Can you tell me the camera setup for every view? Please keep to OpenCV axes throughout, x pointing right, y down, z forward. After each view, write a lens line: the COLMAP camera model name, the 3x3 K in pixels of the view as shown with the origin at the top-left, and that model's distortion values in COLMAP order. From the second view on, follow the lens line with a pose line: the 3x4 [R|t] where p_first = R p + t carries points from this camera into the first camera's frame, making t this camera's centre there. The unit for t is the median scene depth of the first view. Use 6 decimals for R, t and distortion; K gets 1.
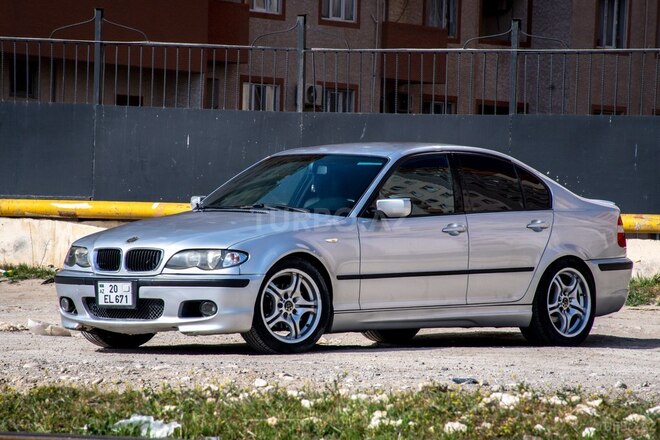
lens RADIAL K [[3714.3, 0, 328.9], [0, 3714.3, 219.7], [0, 0, 1]] dist [2.736412, 9.088253]
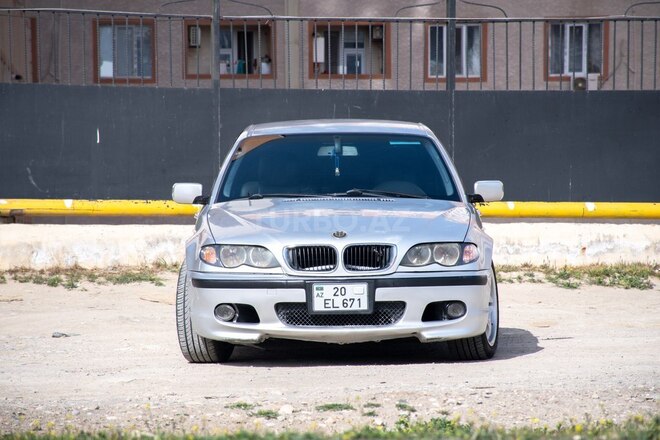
lens RADIAL K [[3714.3, 0, 328.9], [0, 3714.3, 219.7], [0, 0, 1]] dist [2.736412, 9.088253]
pose [[0.743398, -0.027260, 0.668293, -0.629163], [0.021899, 0.999625, 0.016414, -0.012250], [-0.668490, 0.002433, 0.743717, 0.361508]]
